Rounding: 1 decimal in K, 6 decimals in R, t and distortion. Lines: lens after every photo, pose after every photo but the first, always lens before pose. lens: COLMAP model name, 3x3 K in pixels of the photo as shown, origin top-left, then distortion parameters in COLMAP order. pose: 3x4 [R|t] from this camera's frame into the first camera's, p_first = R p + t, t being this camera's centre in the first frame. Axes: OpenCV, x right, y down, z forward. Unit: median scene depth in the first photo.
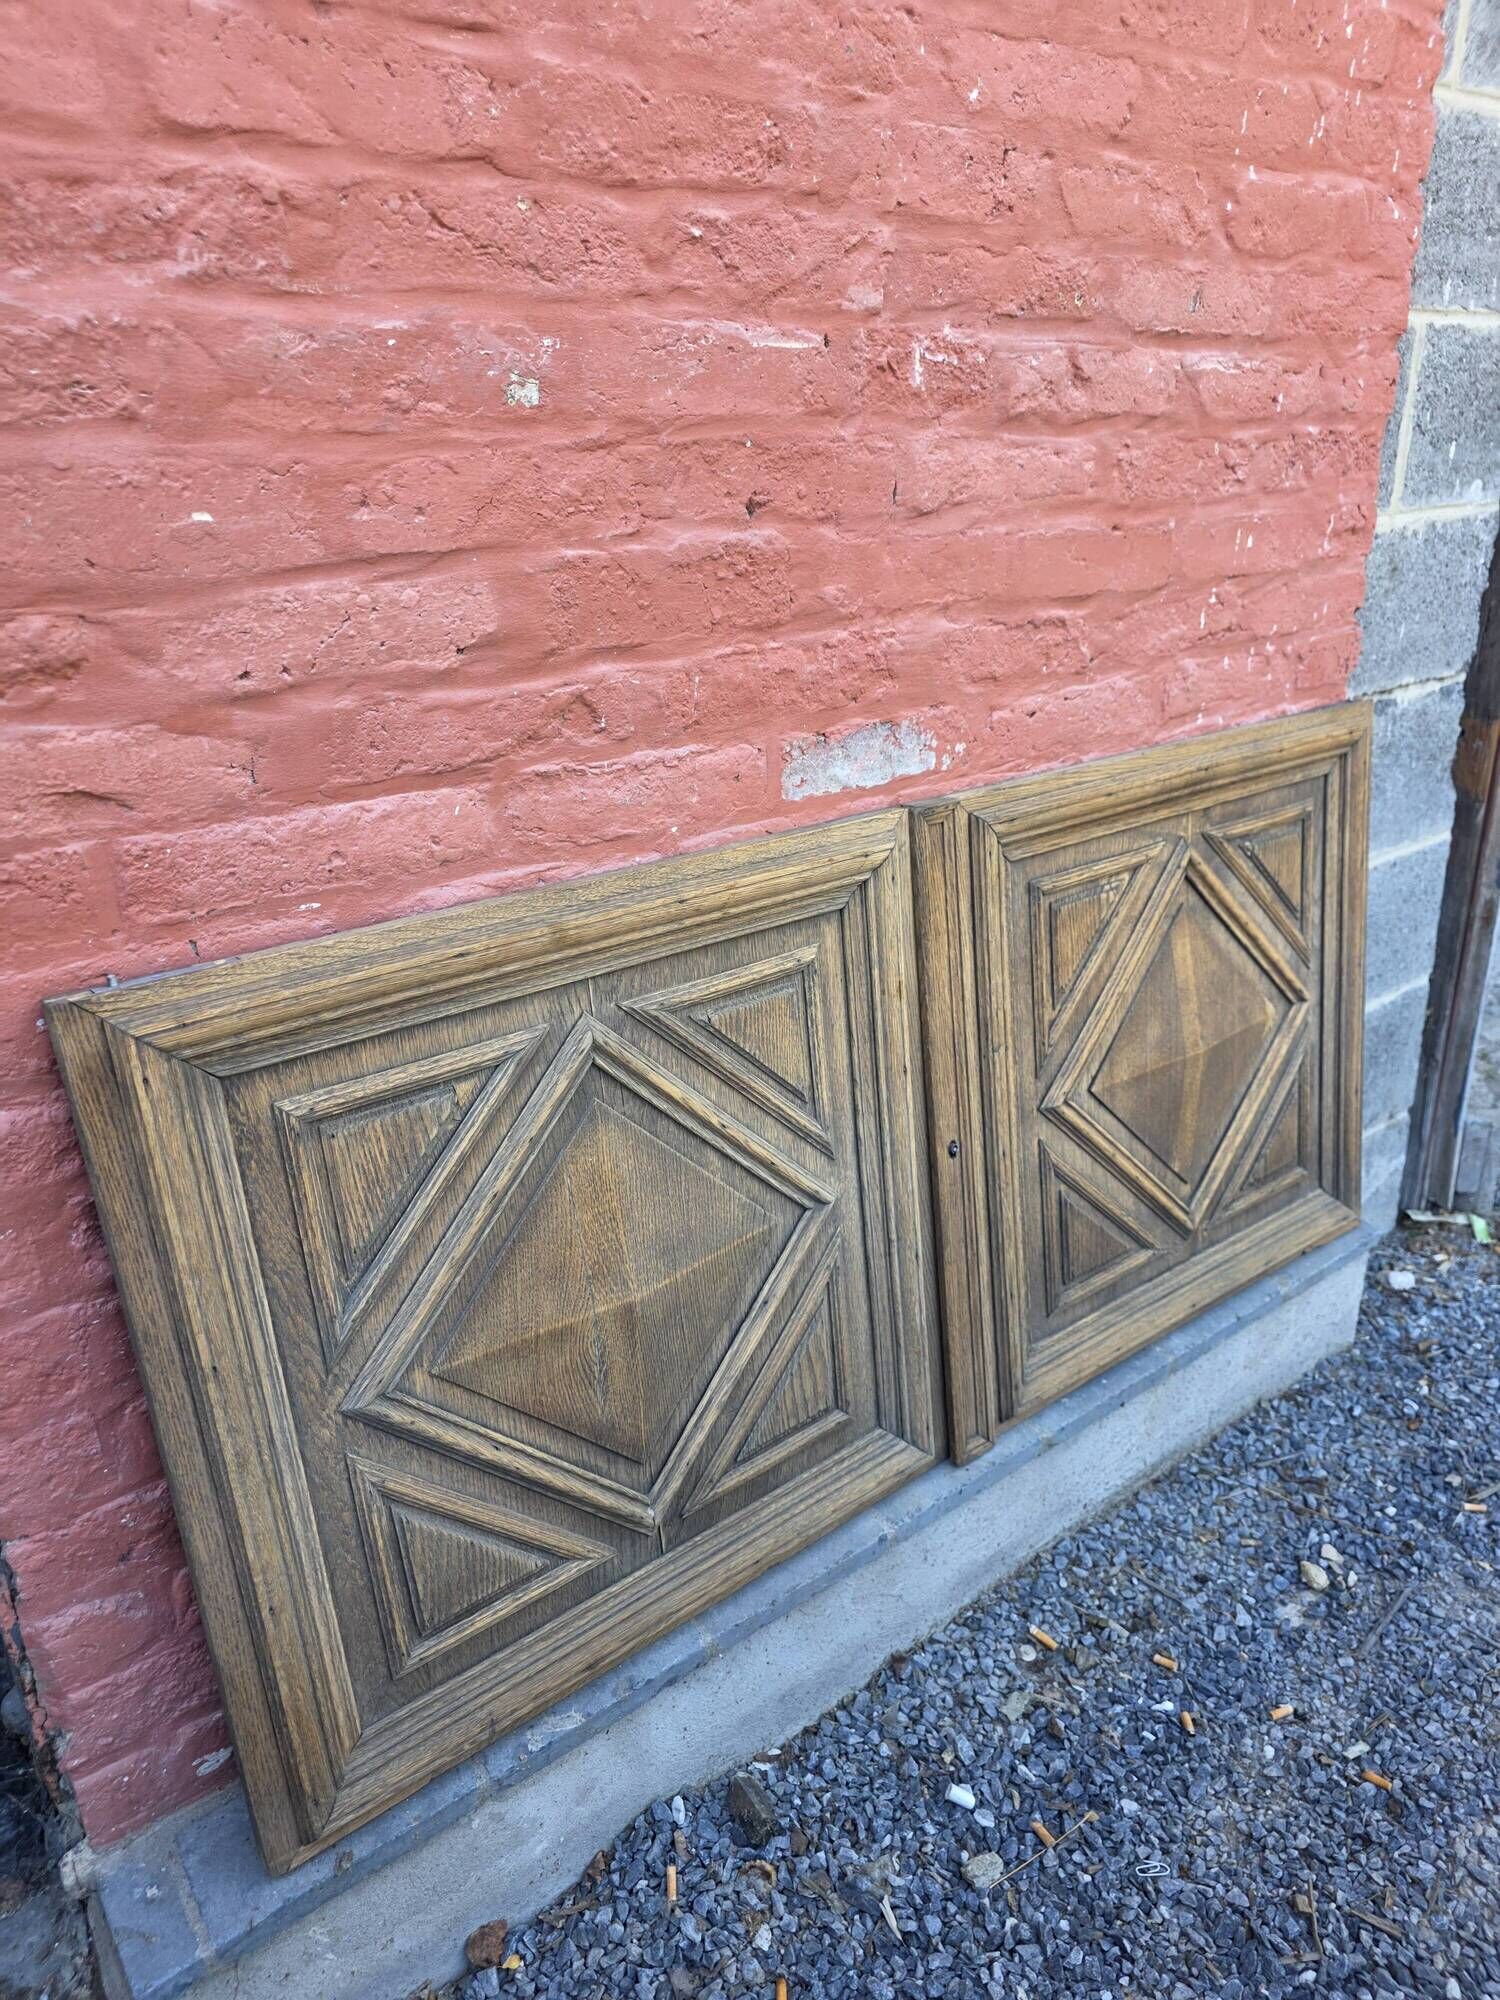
lens RADIAL K [[1339.2, 0, 754.3], [0, 1339.2, 1000.1], [0, 0, 1]] dist [0.033949, -0.028712]
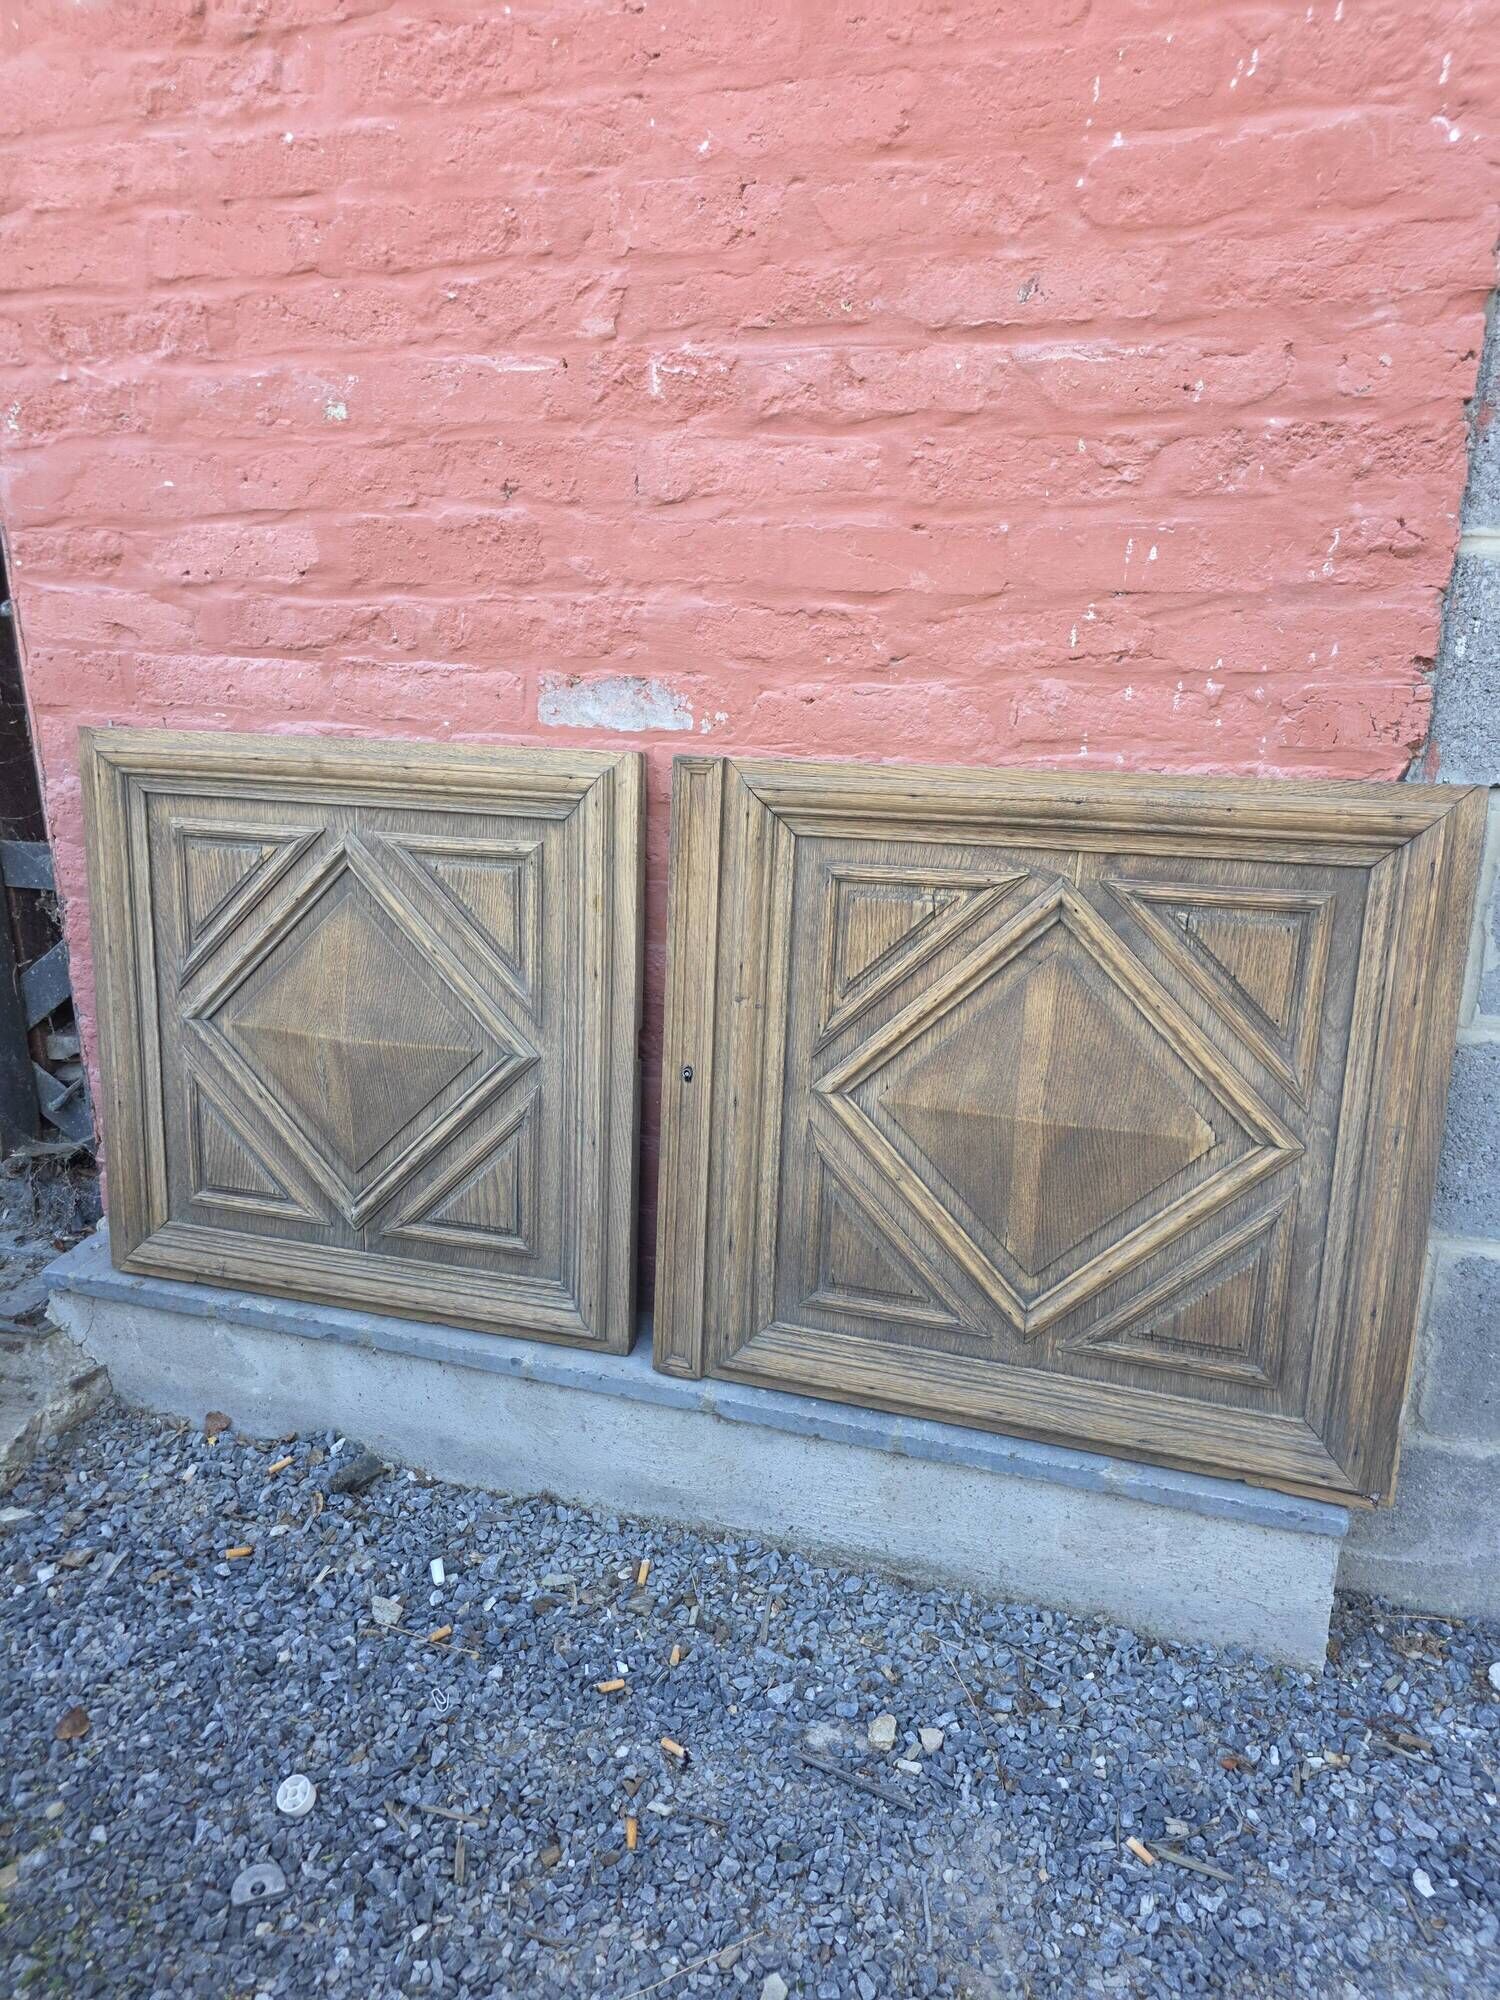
lens RADIAL K [[1329.2, 0, 759.7], [0, 1329.2, 1000.8], [0, 0, 1]] dist [0.035686, -0.027136]
pose [[0.580706, 0.270456, -0.767876, 1.209069], [-0.325336, 0.941712, 0.085647, -0.079003], [0.746282, 0.200082, 0.634847, 0.414154]]
